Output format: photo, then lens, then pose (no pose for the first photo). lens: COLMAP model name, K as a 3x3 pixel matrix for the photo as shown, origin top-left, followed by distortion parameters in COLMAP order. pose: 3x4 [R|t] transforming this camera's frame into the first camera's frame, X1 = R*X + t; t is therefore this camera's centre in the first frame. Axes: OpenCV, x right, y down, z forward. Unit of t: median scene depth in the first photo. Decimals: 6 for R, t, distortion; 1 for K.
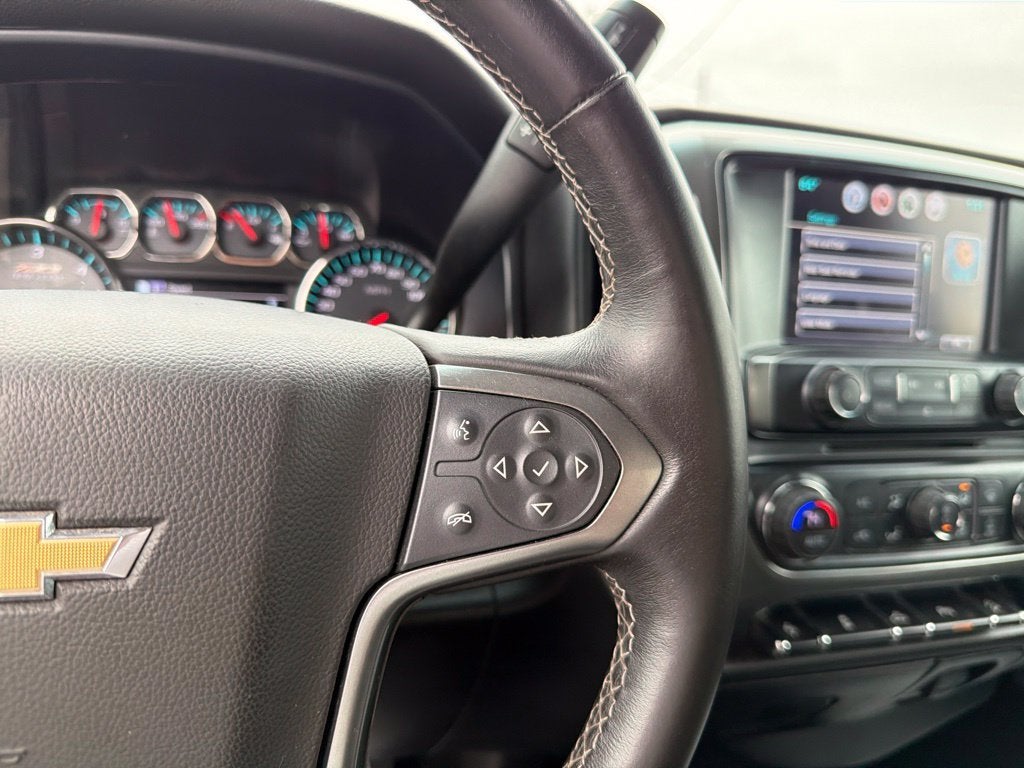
lens RADIAL K [[728.7, 0, 516.8], [0, 728.7, 384.4], [0, 0, 1]] dist [0.000740, -0.028623]
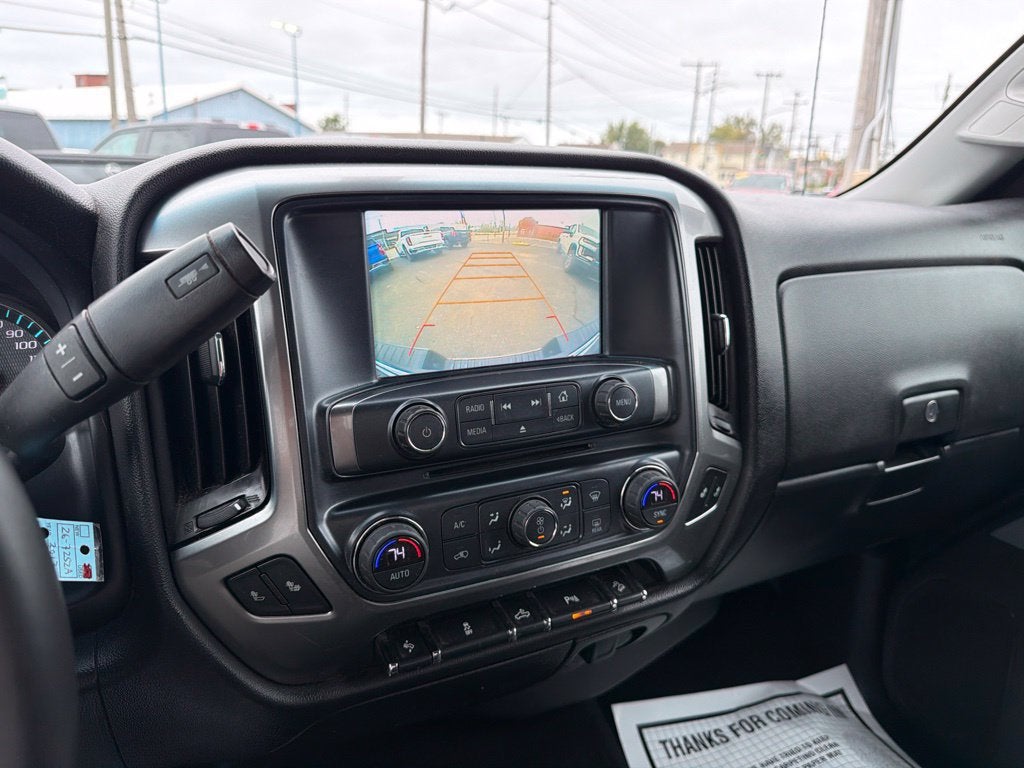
lens RADIAL K [[728.0, 0, 515.0], [0, 728.0, 384.8], [0, 0, 1]] dist [0.000977, -0.028372]
pose [[0.982958, -0.094528, 0.157667, 0.403329], [0.075314, 0.989459, 0.123688, -0.160738], [-0.167697, -0.109706, 0.979715, -0.019634]]
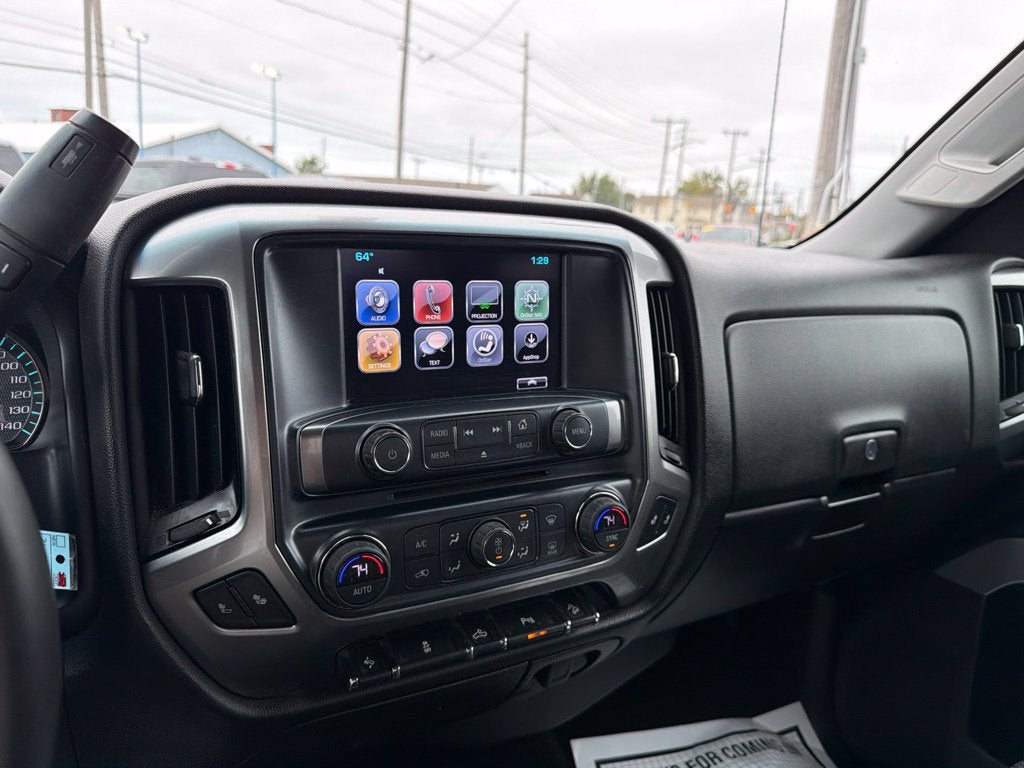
lens RADIAL K [[728.0, 0, 515.0], [0, 728.0, 384.8], [0, 0, 1]] dist [0.000977, -0.028372]
pose [[0.977103, -0.064949, 0.202611, 0.402173], [0.052421, 0.996401, 0.066605, -0.144822], [-0.206207, -0.054459, 0.976992, -0.096338]]
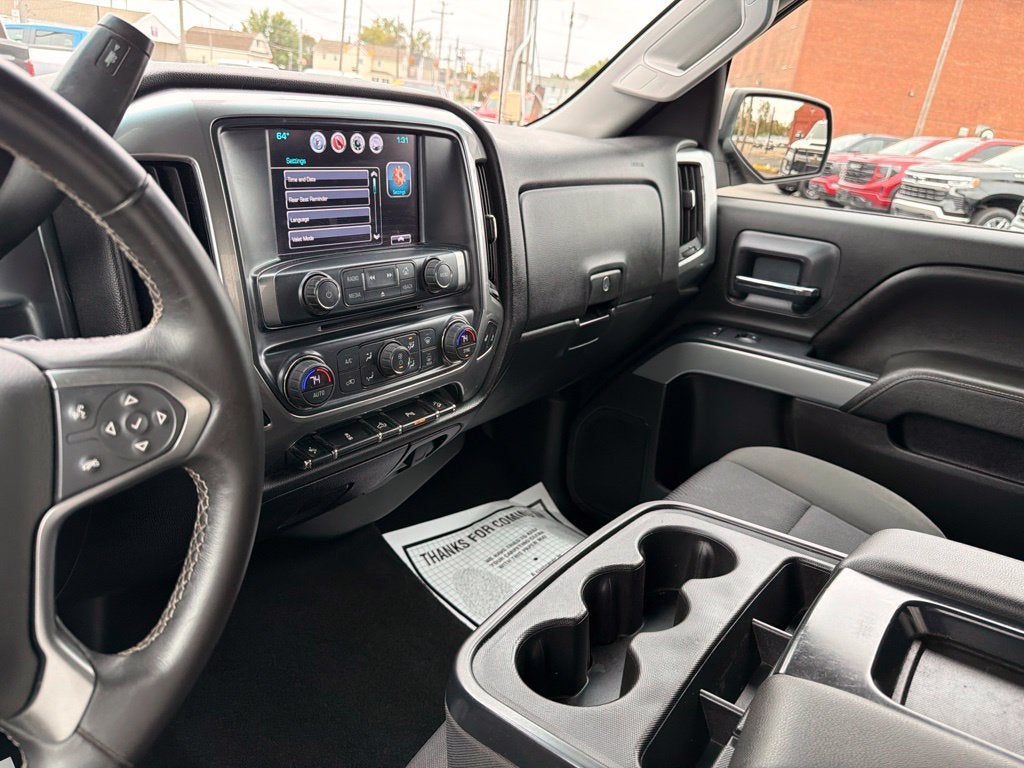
lens RADIAL K [[715.0, 0, 512.0], [0, 715.0, 384.0], [0, 0, 1]] dist [0.116320, -0.206880]
pose [[0.811501, -0.195119, 0.550813, -0.078402], [0.047195, 0.961411, 0.271037, -0.178308], [-0.582442, -0.193951, 0.789395, -0.378768]]
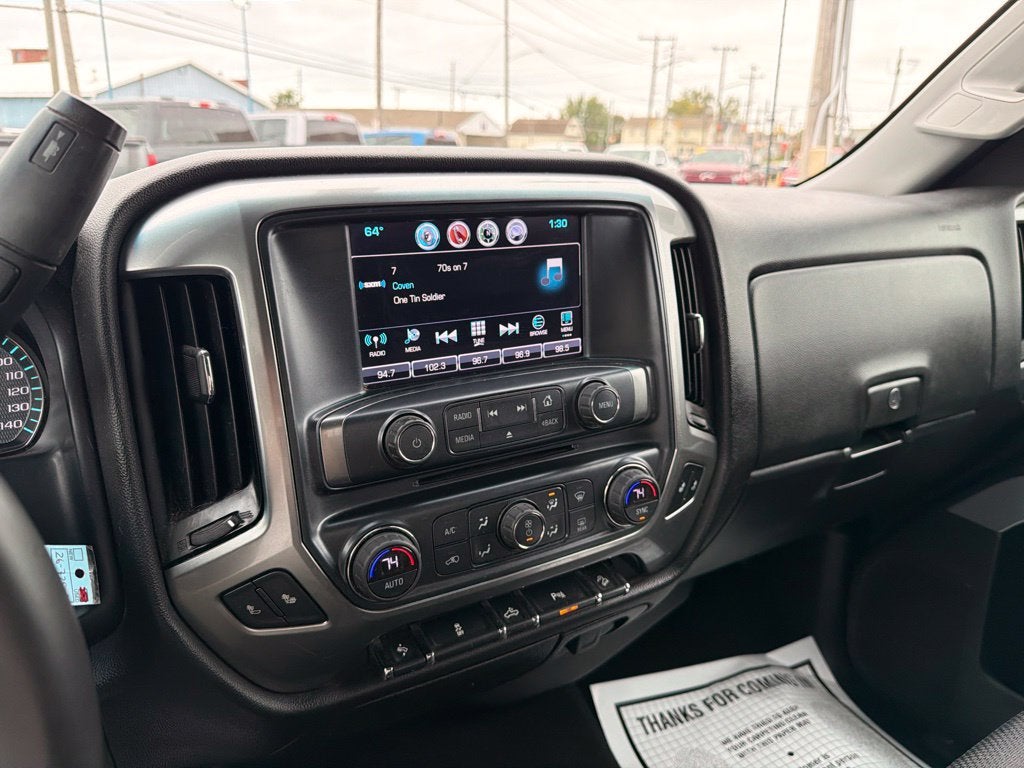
lens RADIAL K [[728.7, 0, 516.8], [0, 728.7, 384.4], [0, 0, 1]] dist [0.000740, -0.028623]
pose [[0.971073, -0.122094, 0.205209, 0.373183], [0.090293, 0.983337, 0.157783, -0.209011], [-0.221054, -0.134690, 0.965916, -0.028792]]
